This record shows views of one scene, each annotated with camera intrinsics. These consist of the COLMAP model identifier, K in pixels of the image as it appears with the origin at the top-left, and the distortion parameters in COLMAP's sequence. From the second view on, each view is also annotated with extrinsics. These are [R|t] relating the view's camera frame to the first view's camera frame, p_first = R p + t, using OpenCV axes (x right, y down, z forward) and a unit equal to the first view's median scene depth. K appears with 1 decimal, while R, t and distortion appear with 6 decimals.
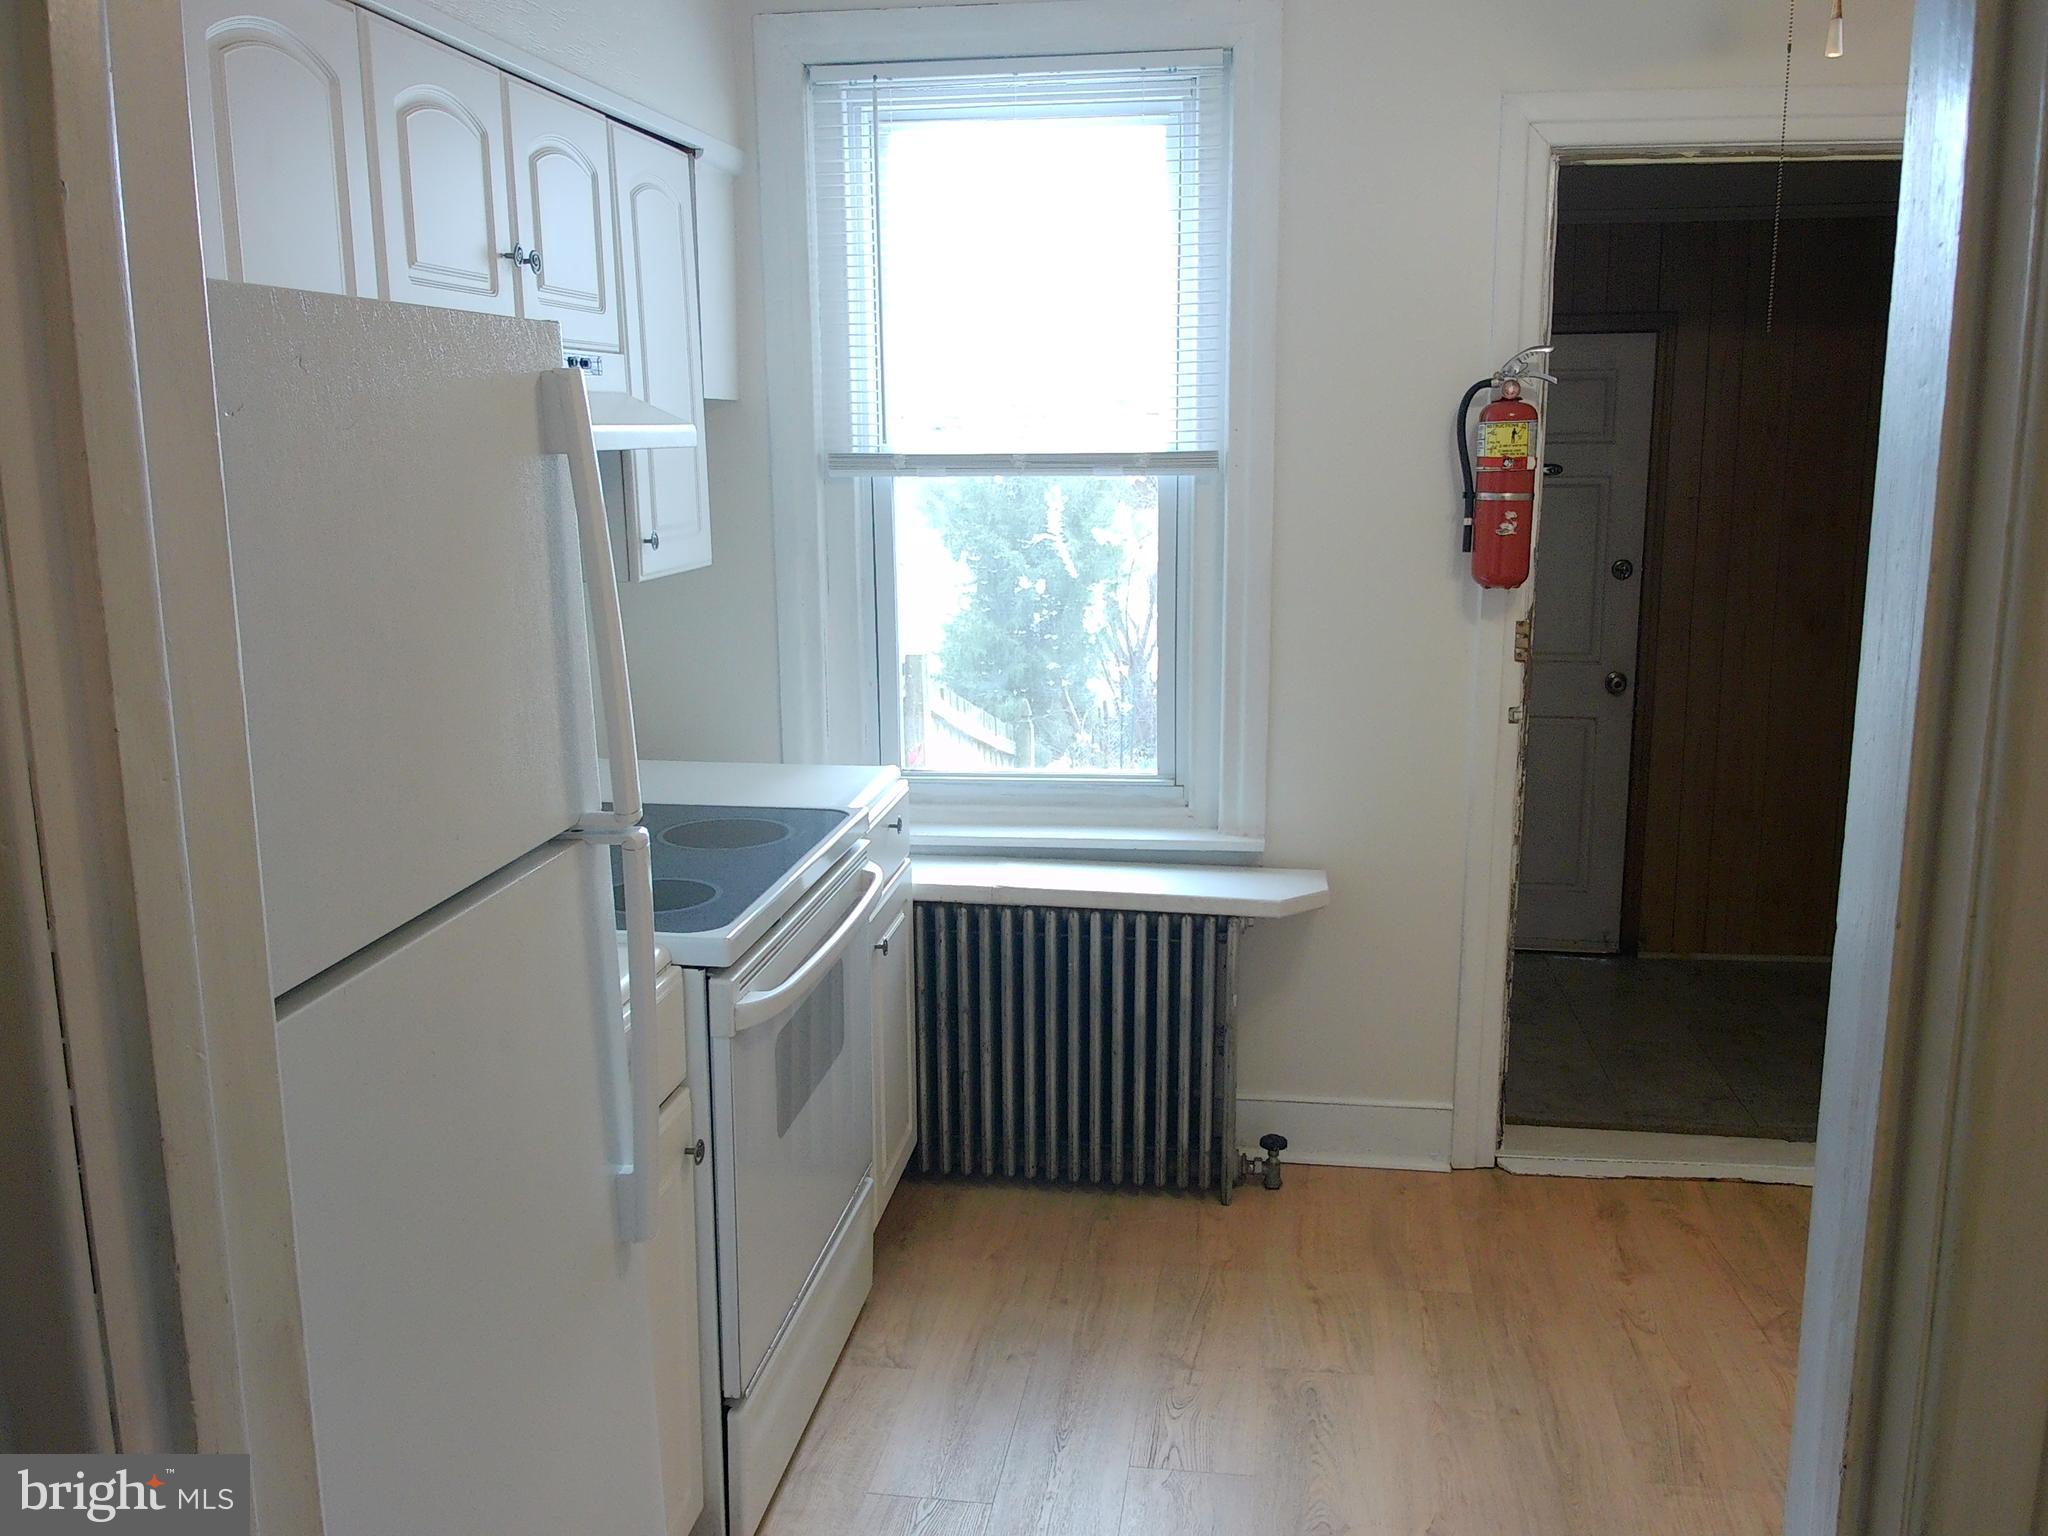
lens RADIAL K [[1700.1, 0, 1038.9], [0, 1700.1, 779.6], [0, 0, 1]] dist [0.016088, -0.010611]
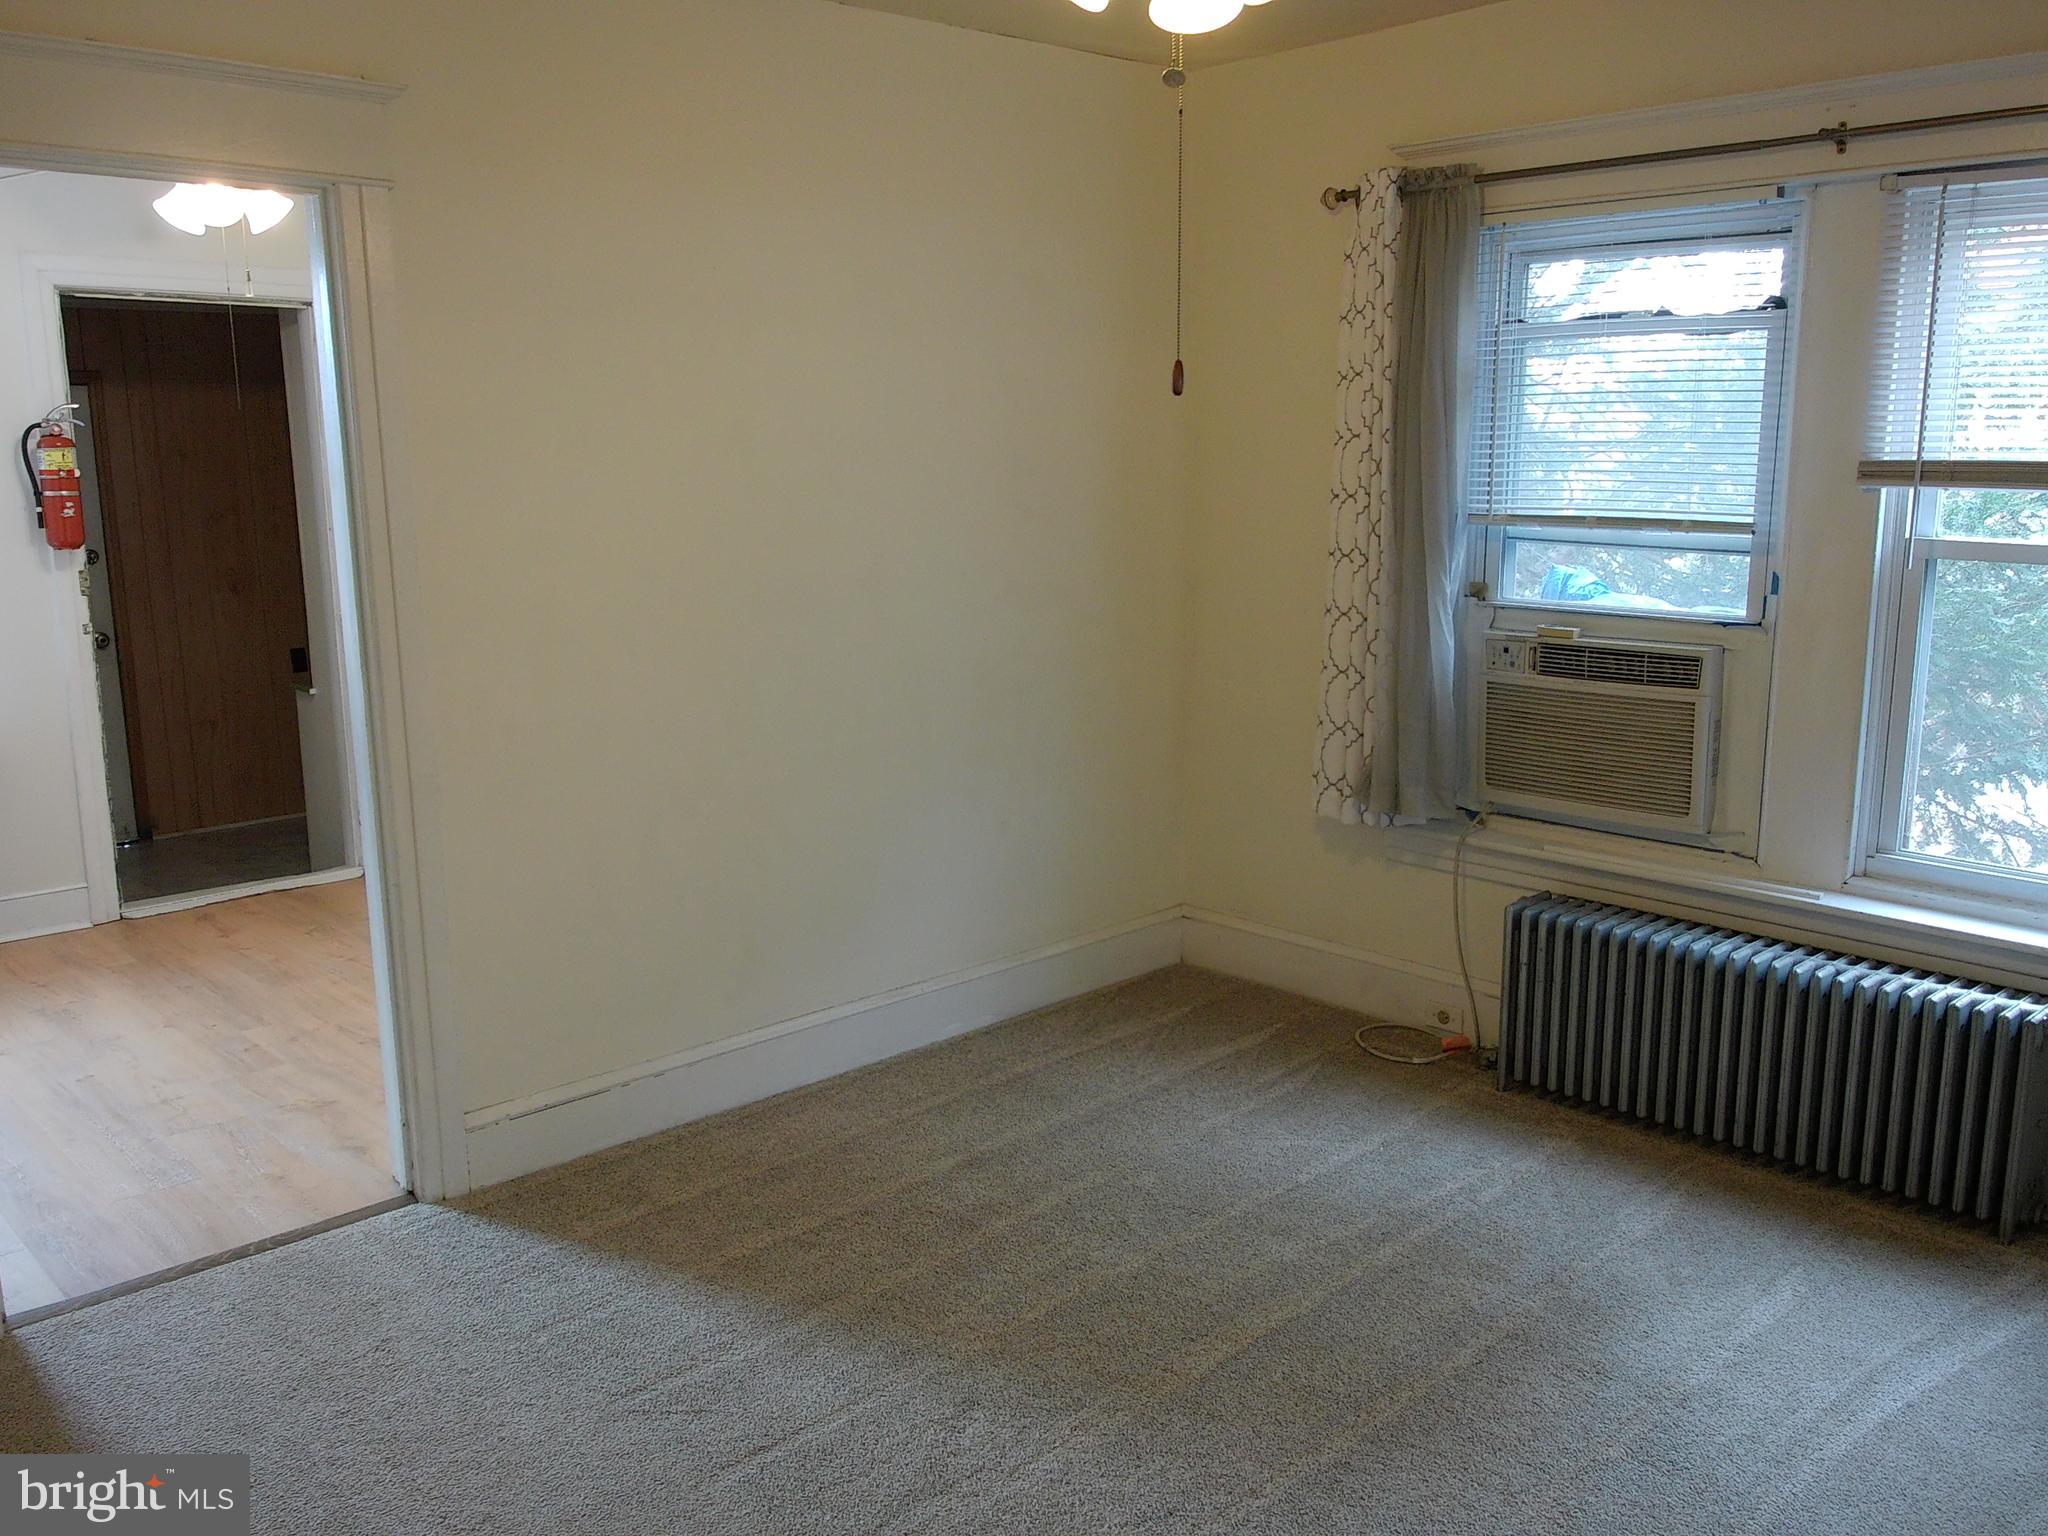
lens RADIAL K [[1700.1, 0, 1037.9], [0, 1700.1, 761.7], [0, 0, 1]] dist [0.016088, -0.010611]
pose [[0.624218, -0.141979, 0.768241, -0.441949], [0.162467, 0.985441, 0.050110, 0.159568], [-0.764170, 0.093534, 0.638197, -0.748846]]
